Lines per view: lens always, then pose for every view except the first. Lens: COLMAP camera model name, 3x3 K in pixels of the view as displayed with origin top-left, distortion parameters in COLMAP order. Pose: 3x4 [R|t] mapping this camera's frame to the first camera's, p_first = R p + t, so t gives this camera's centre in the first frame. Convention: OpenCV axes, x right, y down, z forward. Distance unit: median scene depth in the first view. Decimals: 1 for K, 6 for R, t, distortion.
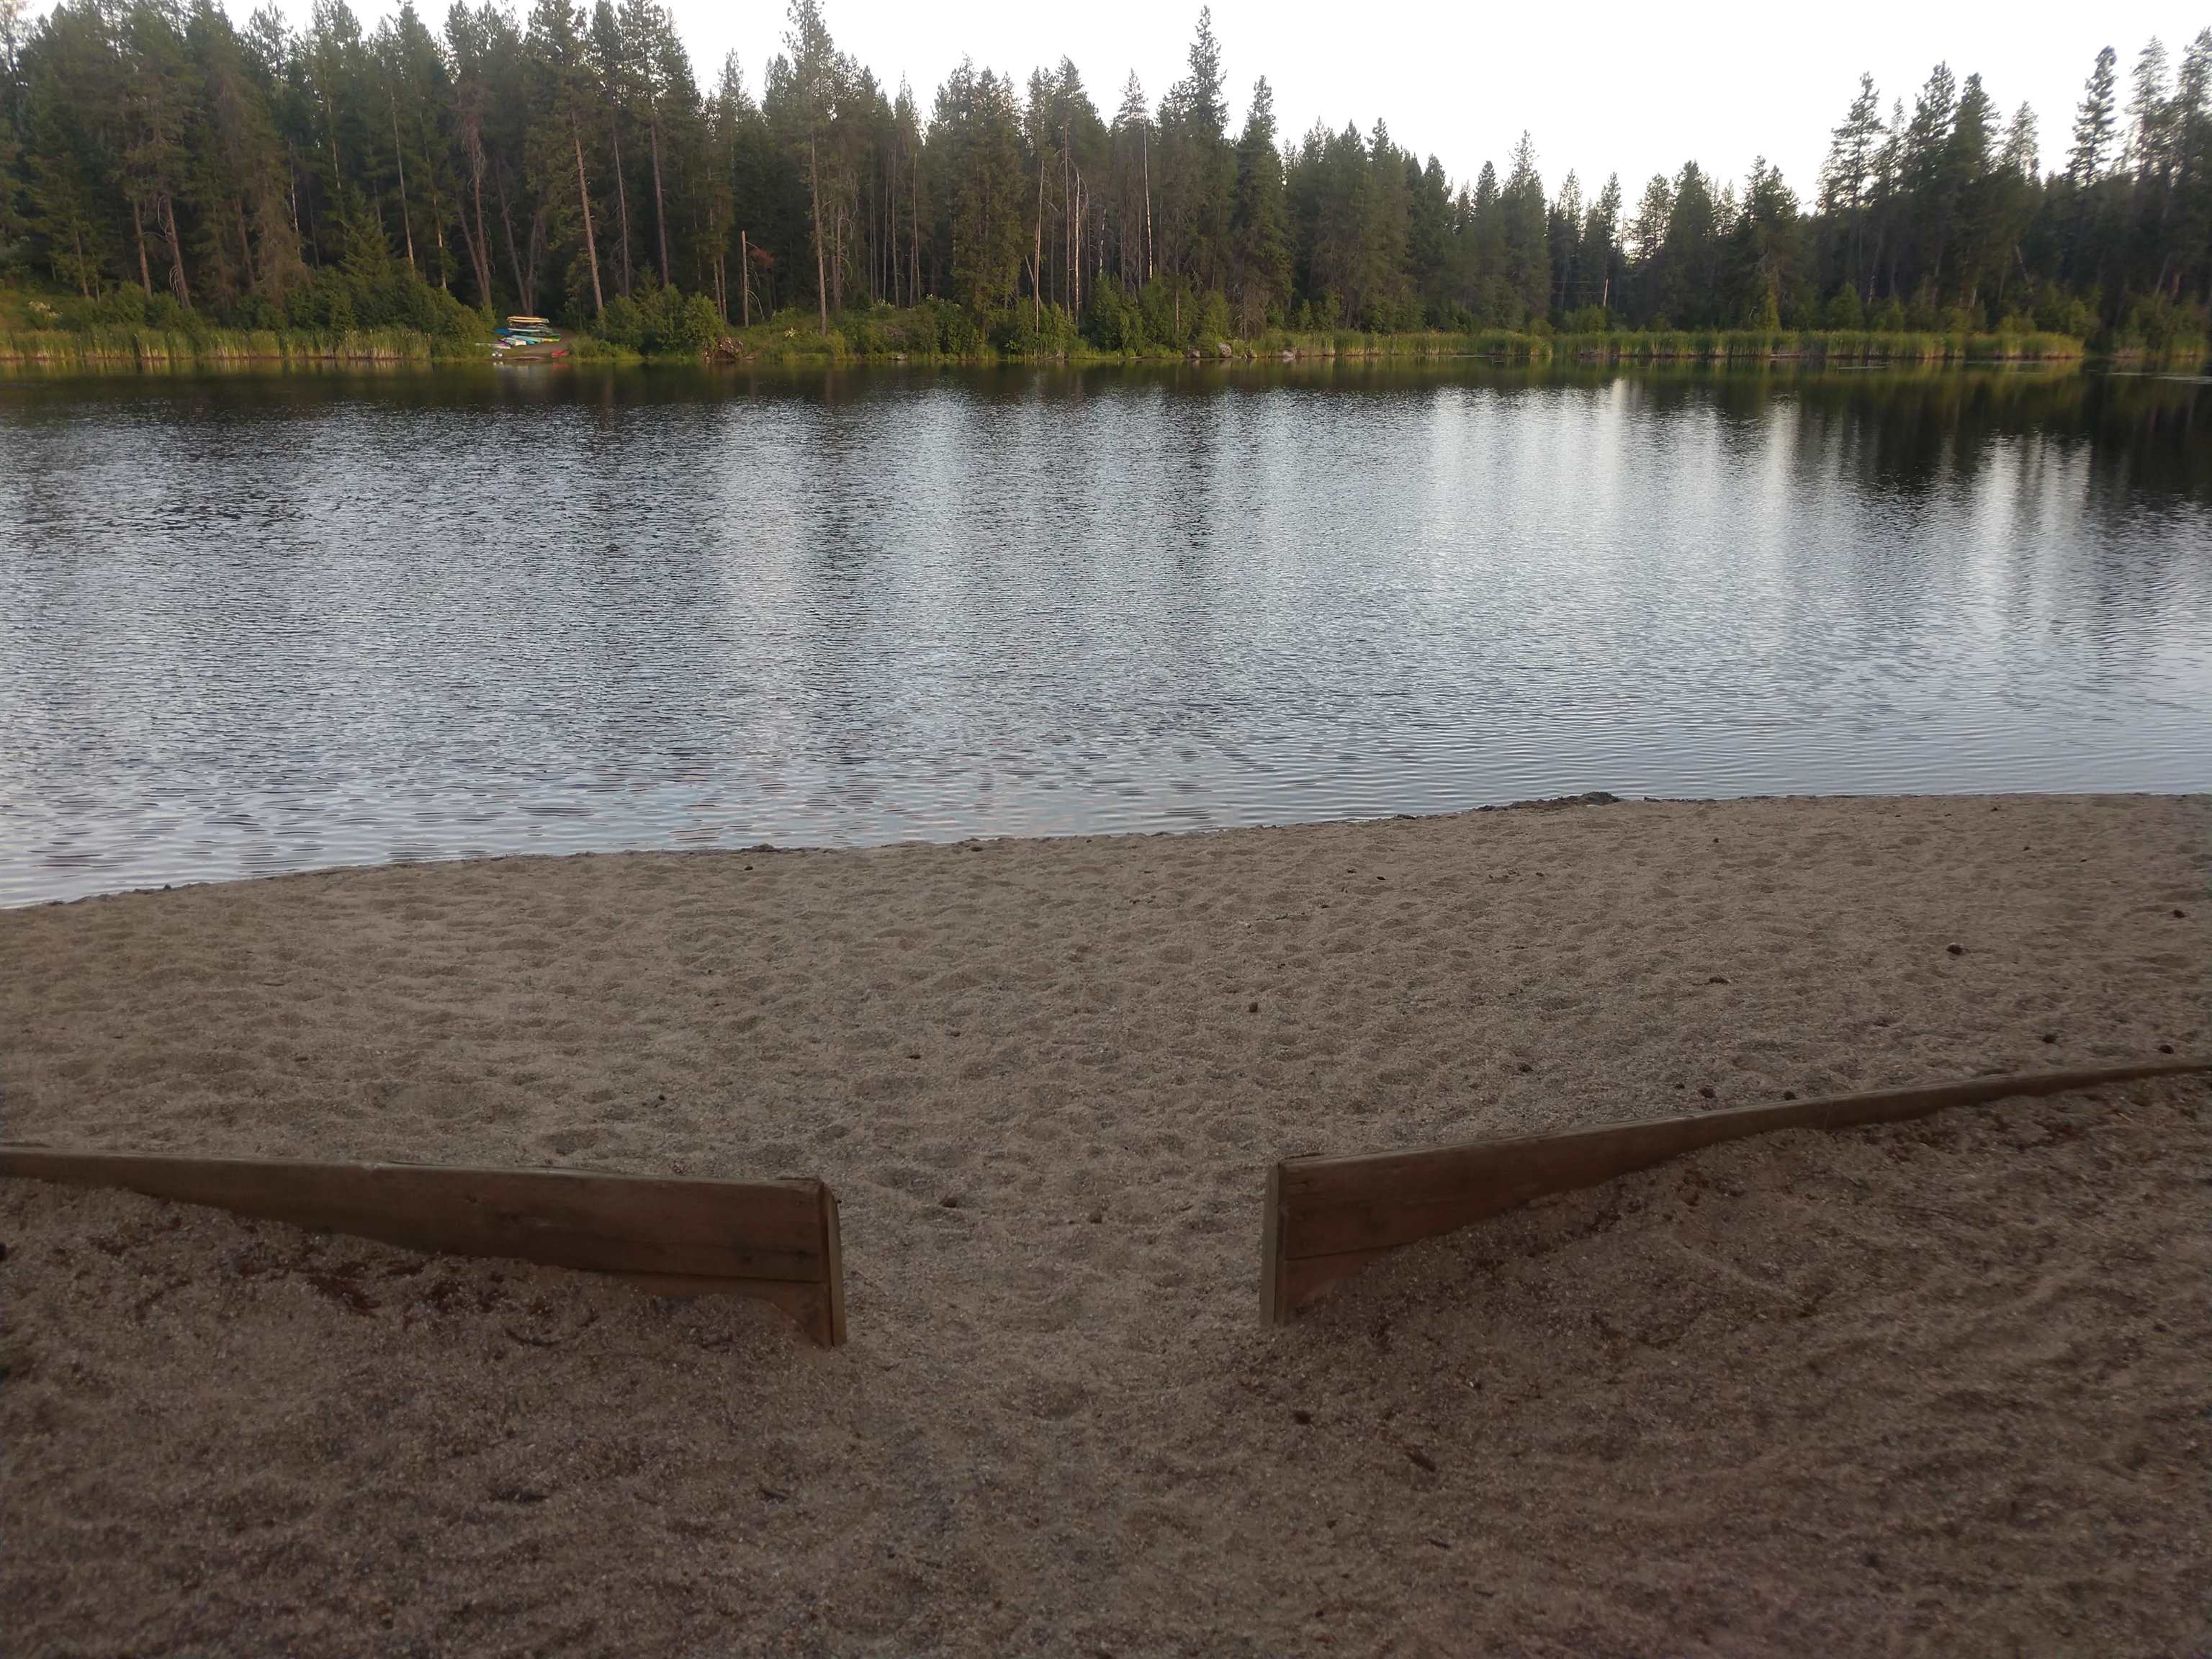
lens RADIAL K [[1688.6, 0, 1108.7], [0, 1688.6, 833.3], [0, 0, 1]] dist [0.034009, -0.001595]
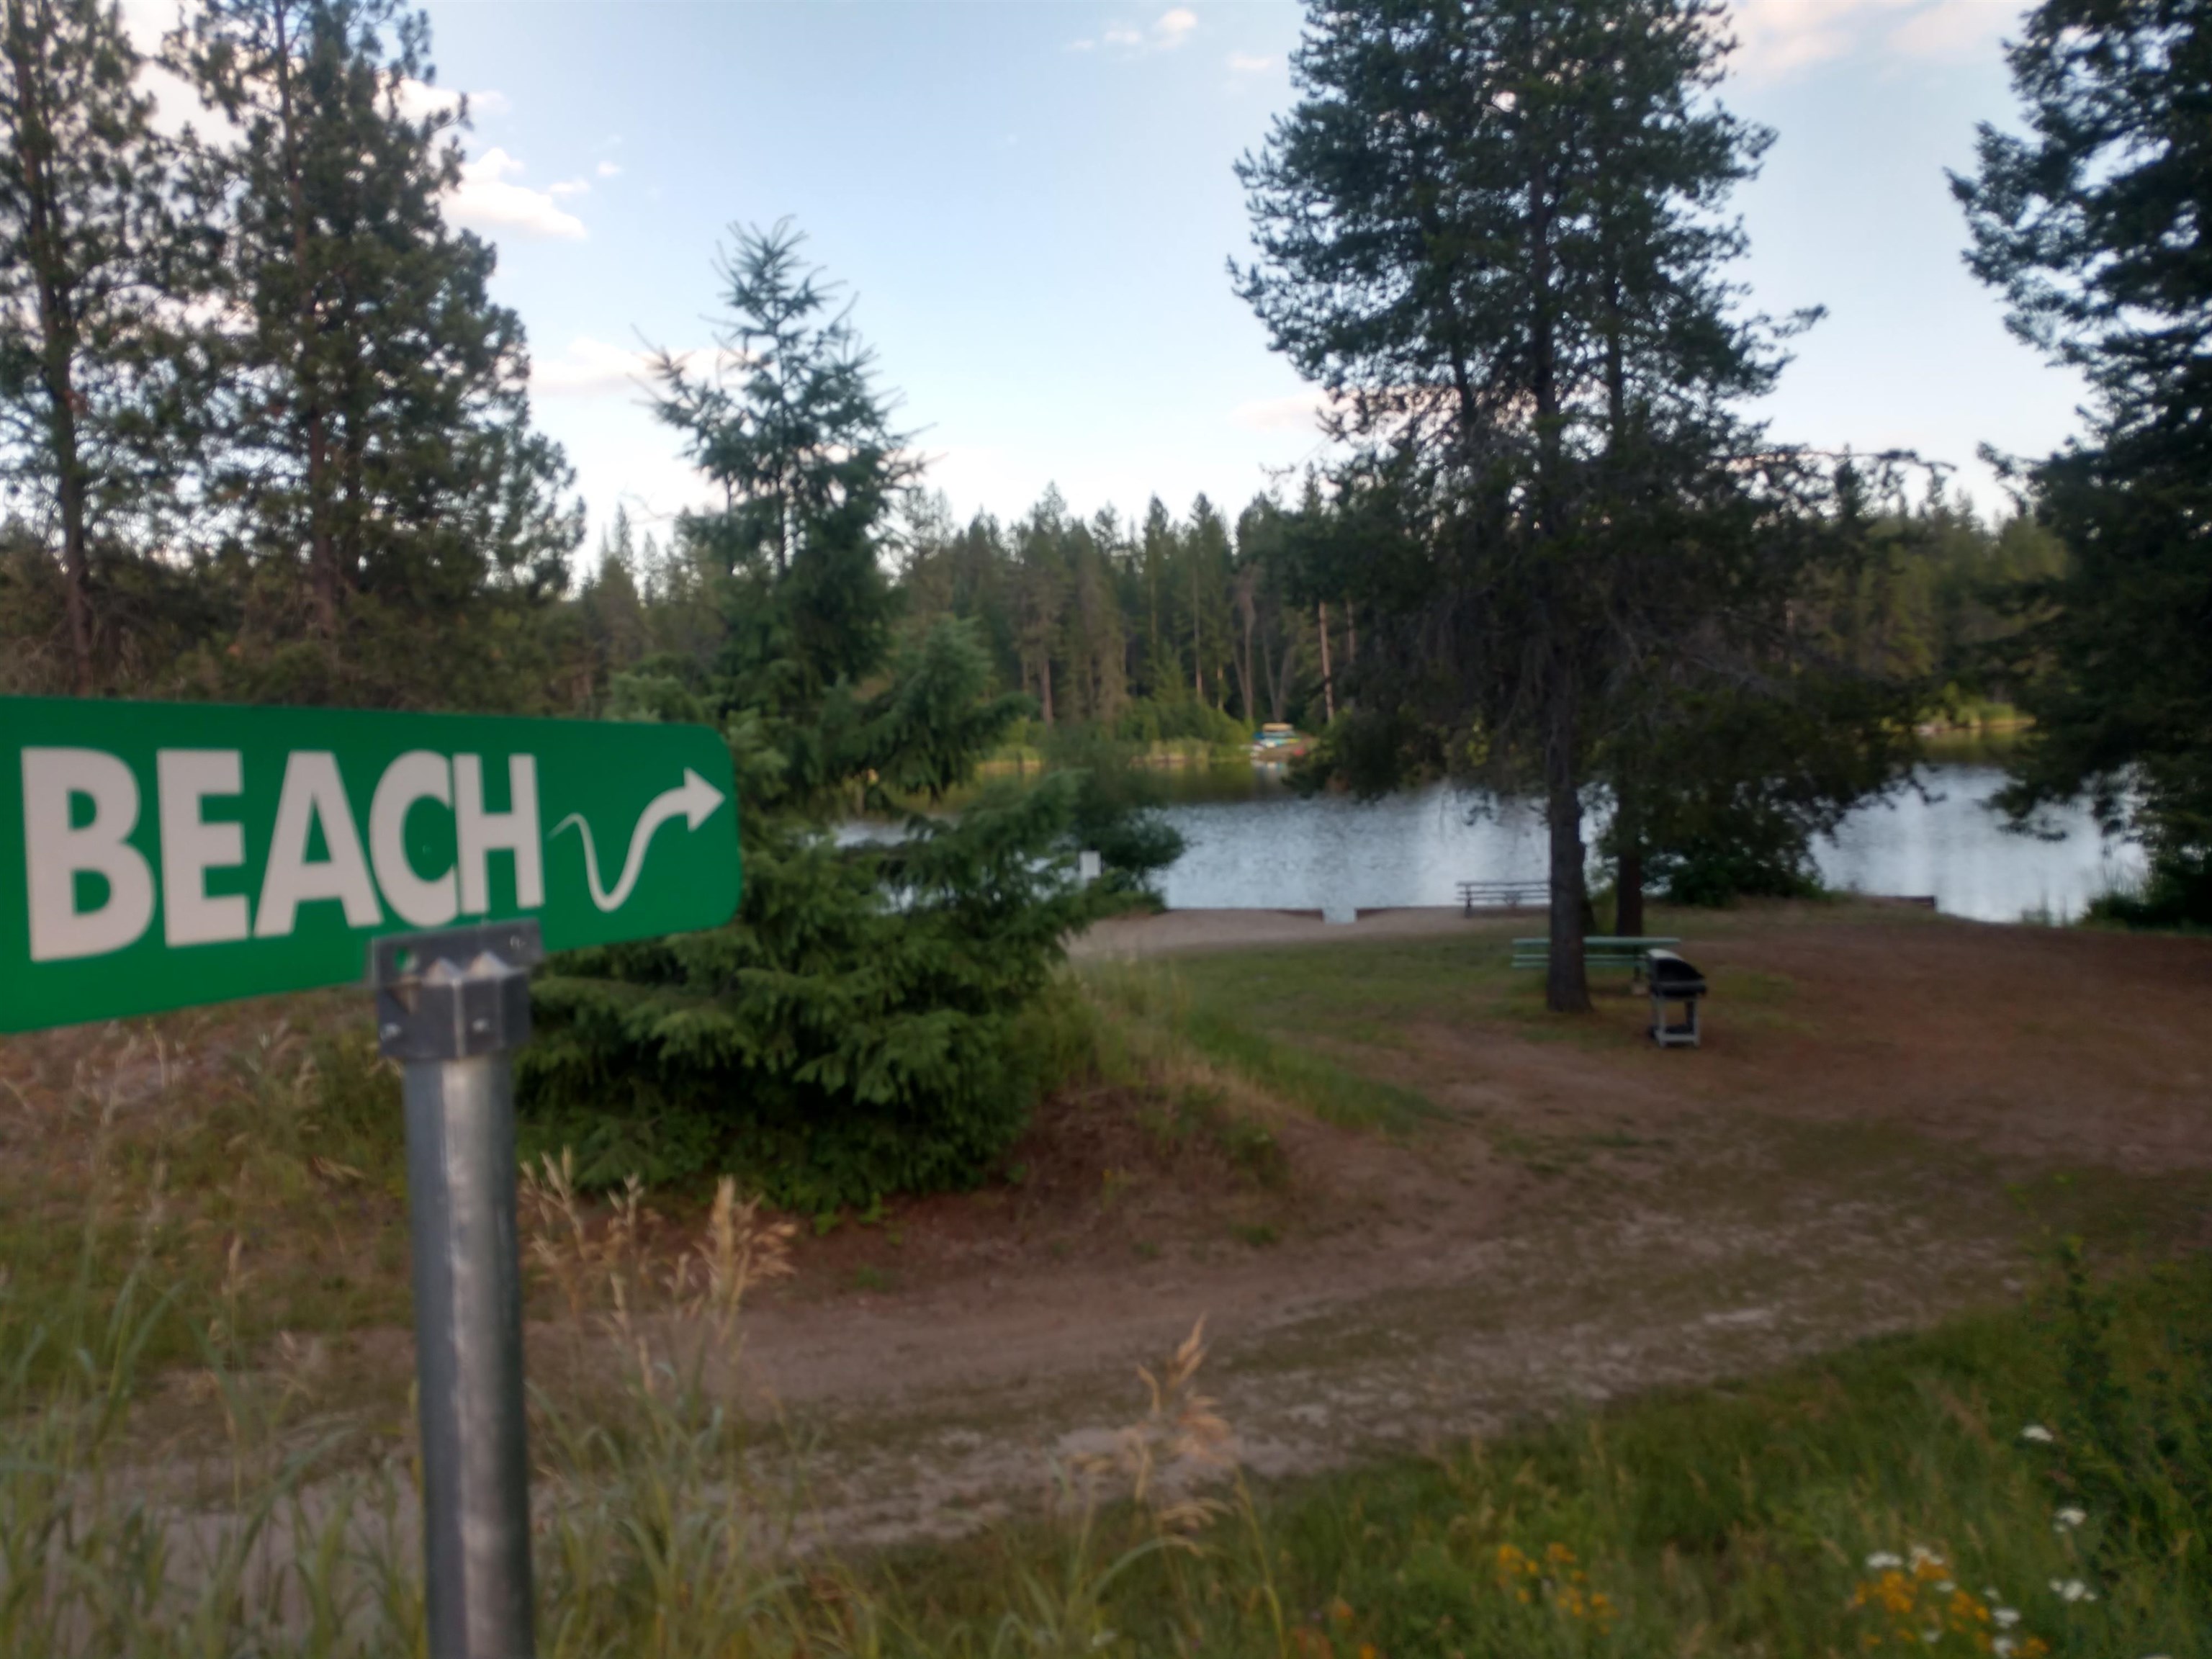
lens RADIAL K [[1688.6, 0, 1105.7], [0, 1688.6, 830.7], [0, 0, 1]] dist [0.034009, -0.001595]
pose [[0.913320, -0.013544, -0.407018, 0.071240], [-0.074670, 0.976934, -0.200062, 0.050231], [0.400339, 0.213113, 0.891242, -0.210506]]
